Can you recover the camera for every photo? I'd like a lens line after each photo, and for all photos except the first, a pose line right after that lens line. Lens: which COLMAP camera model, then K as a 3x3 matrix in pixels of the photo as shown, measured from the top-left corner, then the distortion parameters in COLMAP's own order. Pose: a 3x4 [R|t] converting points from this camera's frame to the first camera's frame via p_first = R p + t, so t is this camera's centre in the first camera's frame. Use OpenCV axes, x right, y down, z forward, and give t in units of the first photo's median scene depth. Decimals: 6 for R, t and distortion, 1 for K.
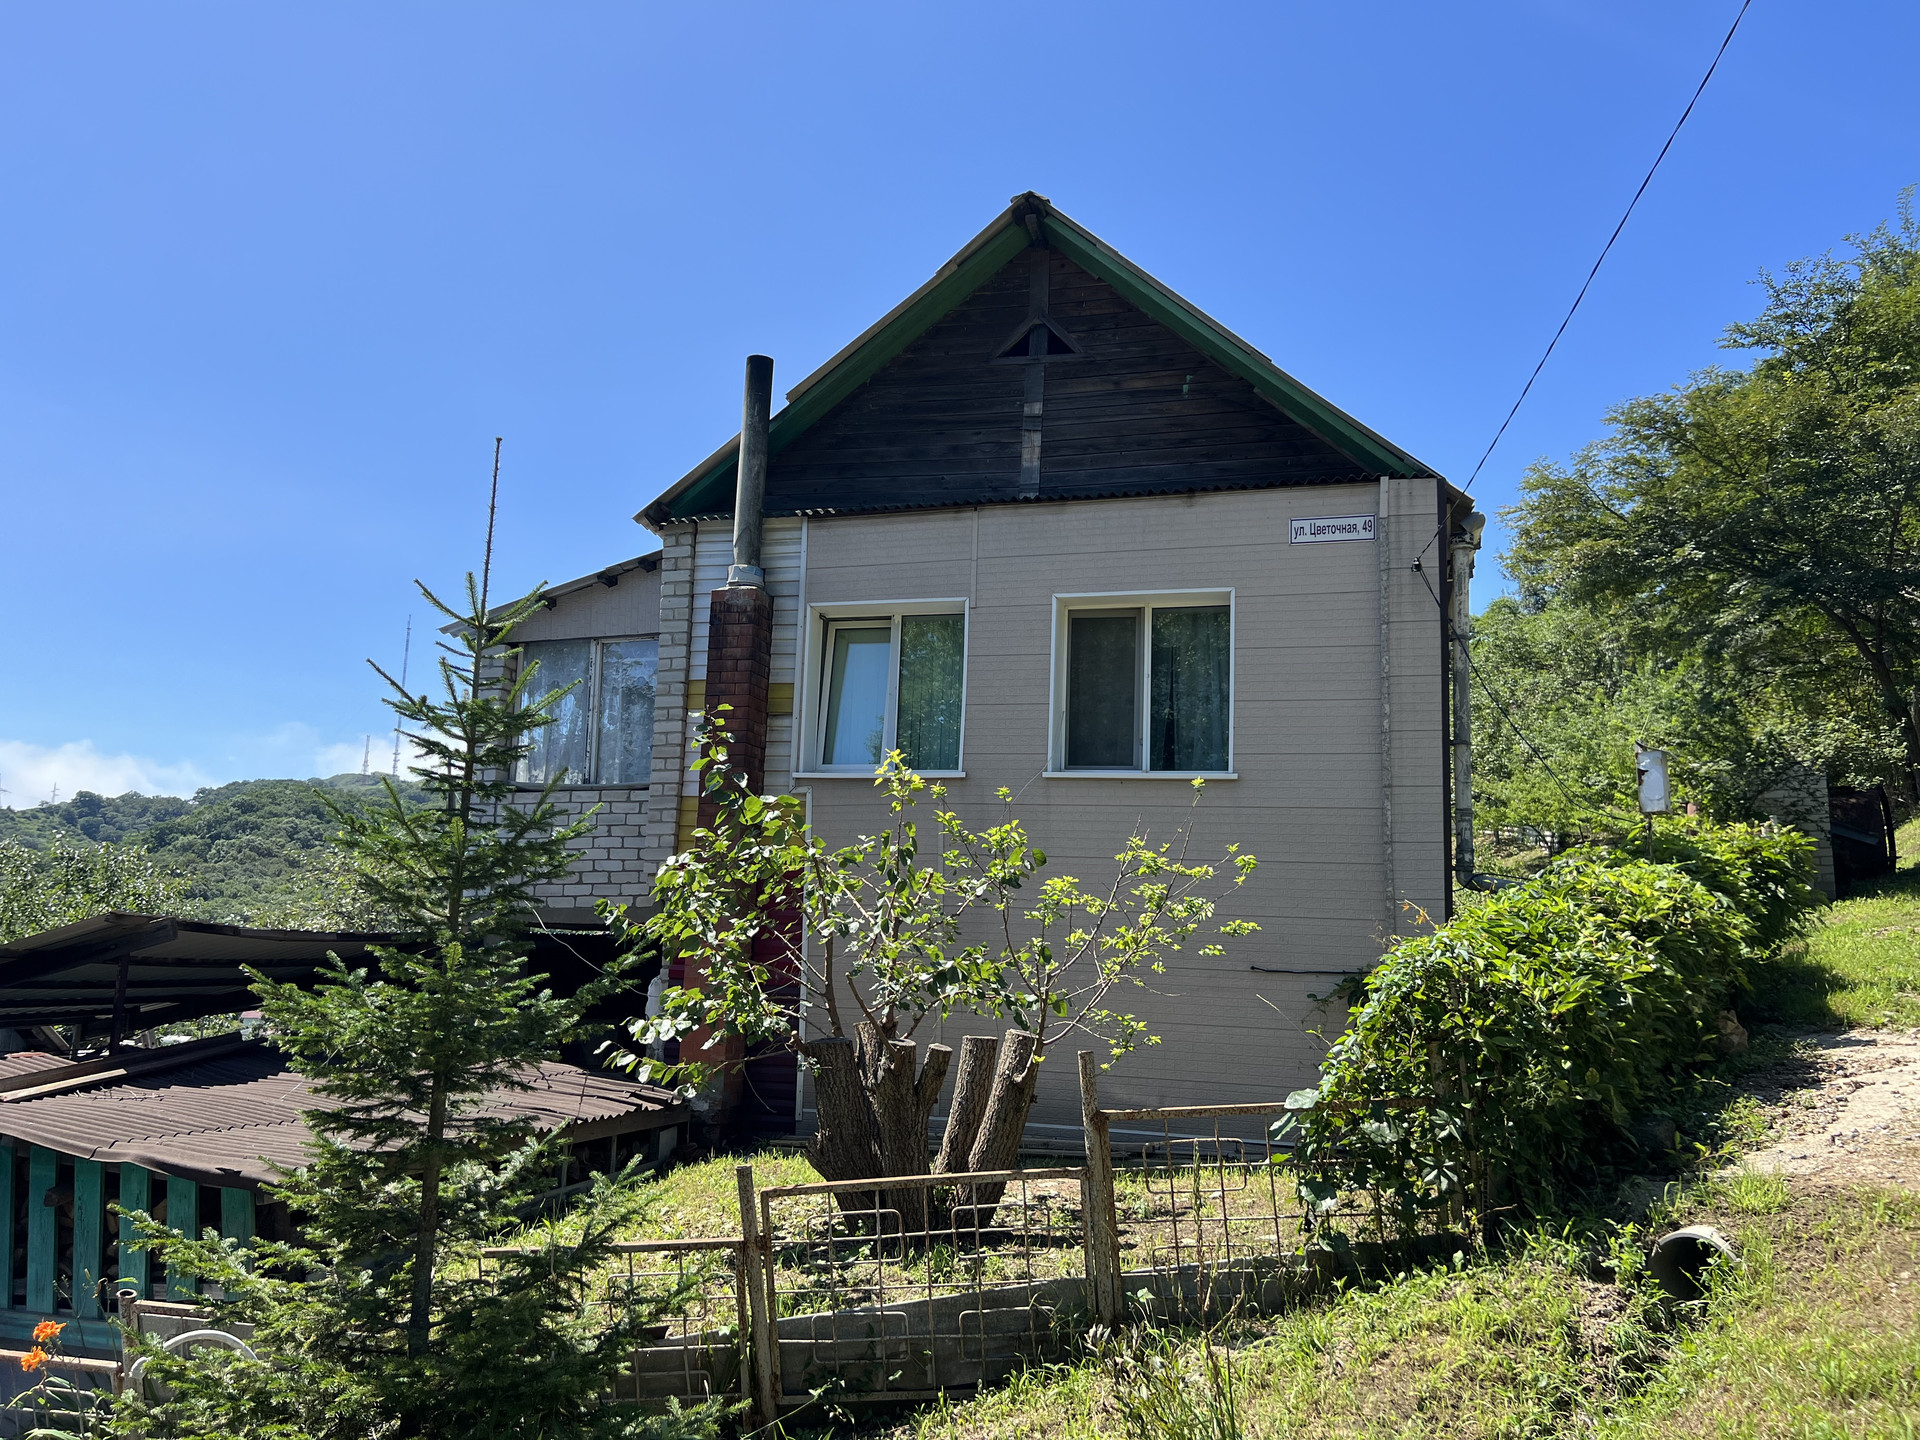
lens RADIAL K [[1462.9, 0, 960.0], [0, 1462.9, 720.0], [0, 0, 1]] dist [0.057086, -0.104030]
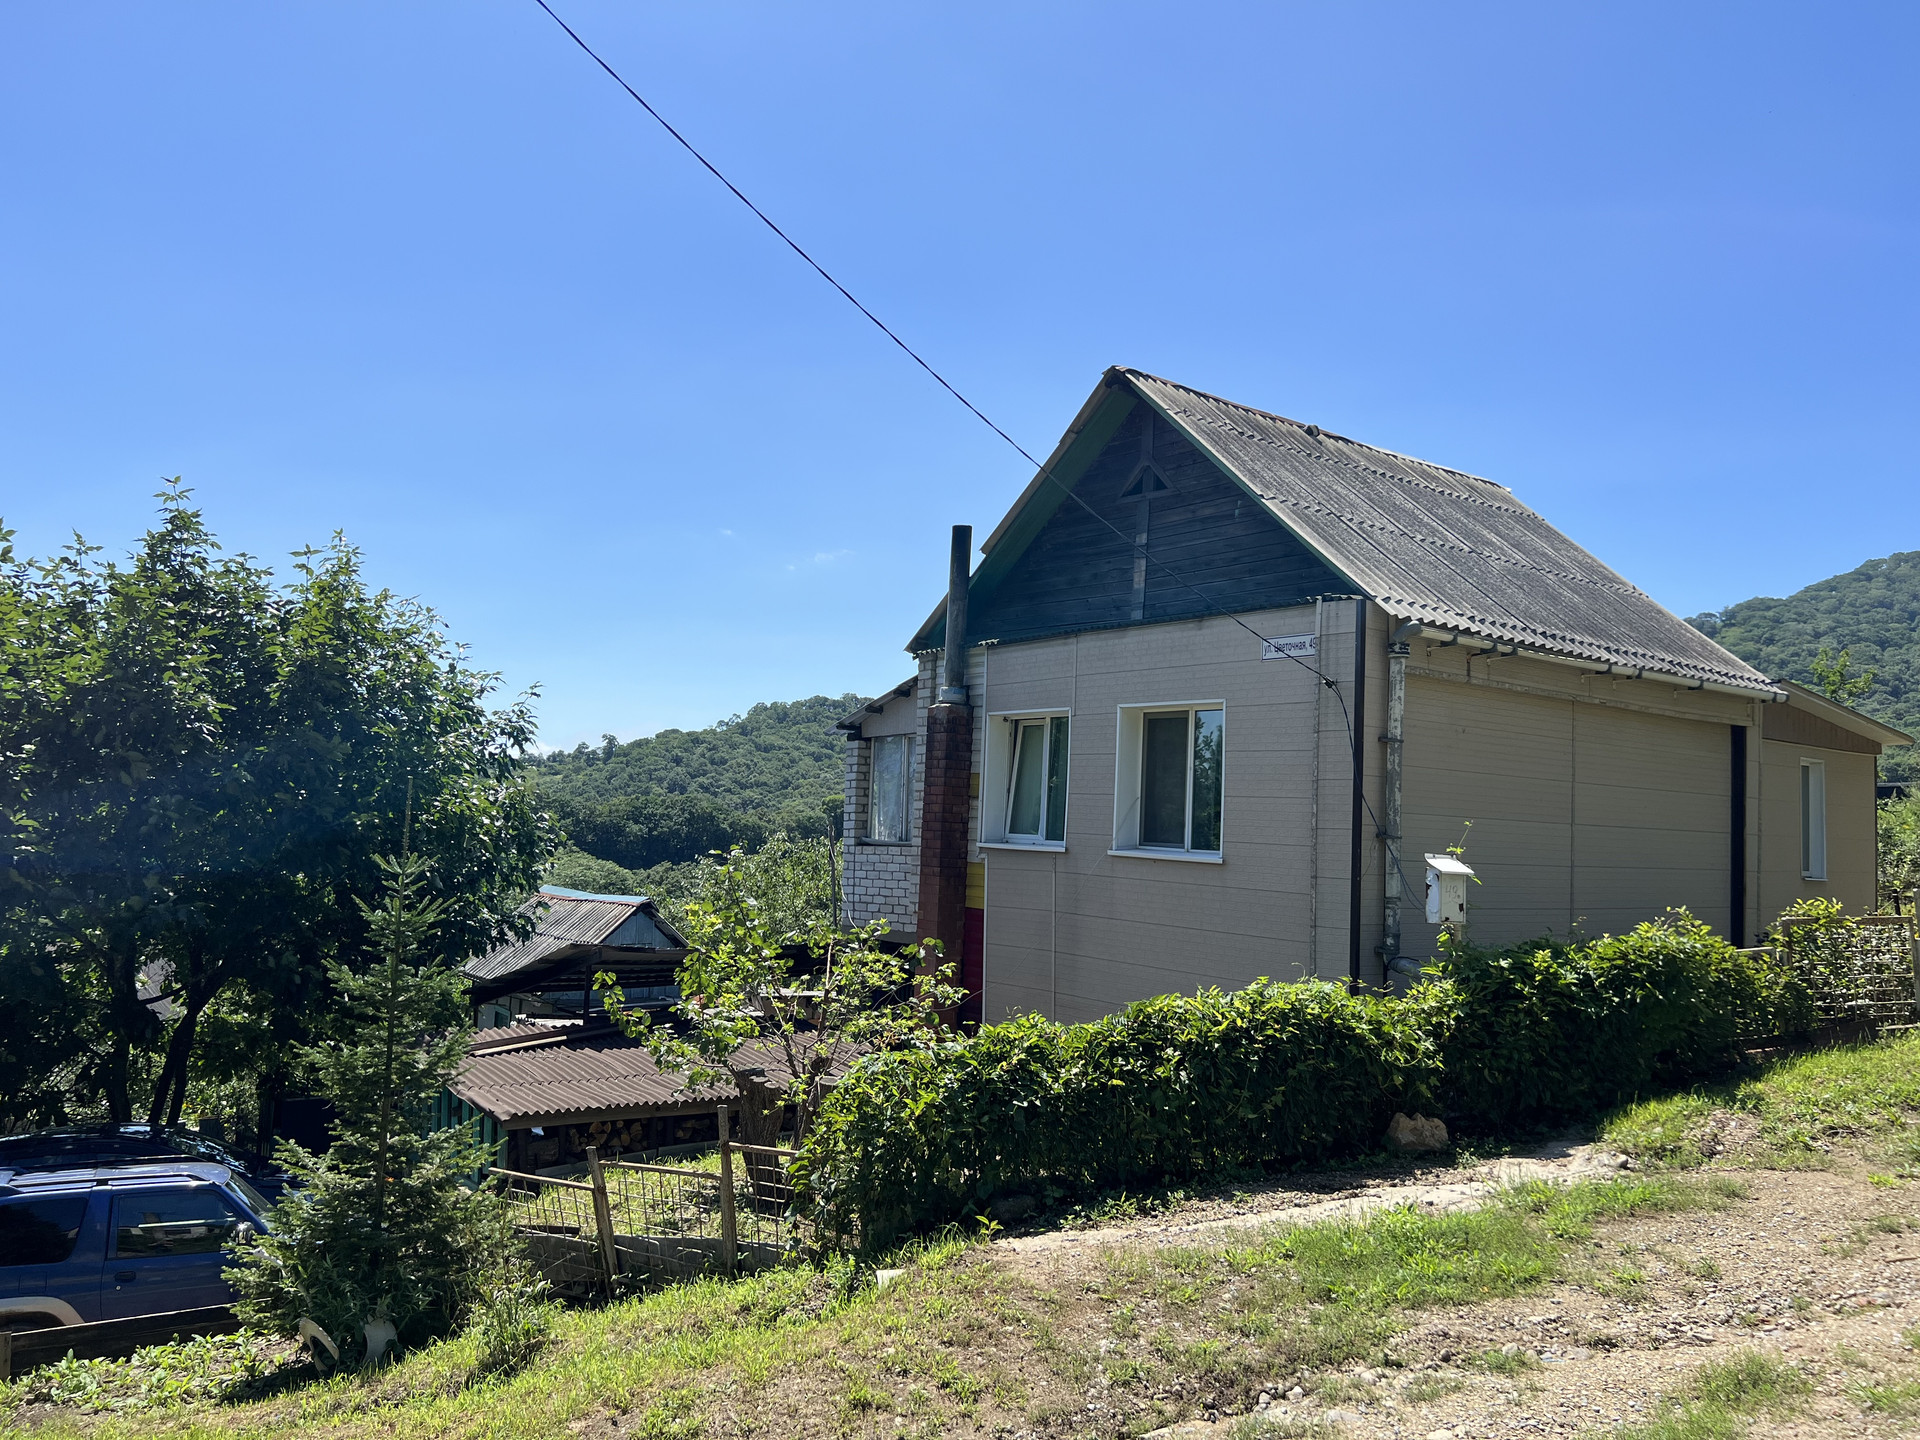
lens RADIAL K [[1448.0, 0, 962.2], [0, 1448.0, 724.4], [0, 0, 1]] dist [0.052875, -0.058025]
pose [[0.800166, -0.042960, -0.598238, 0.649401], [0.084802, 0.995515, 0.041937, -0.124389], [0.593753, -0.084289, 0.800221, -0.057864]]
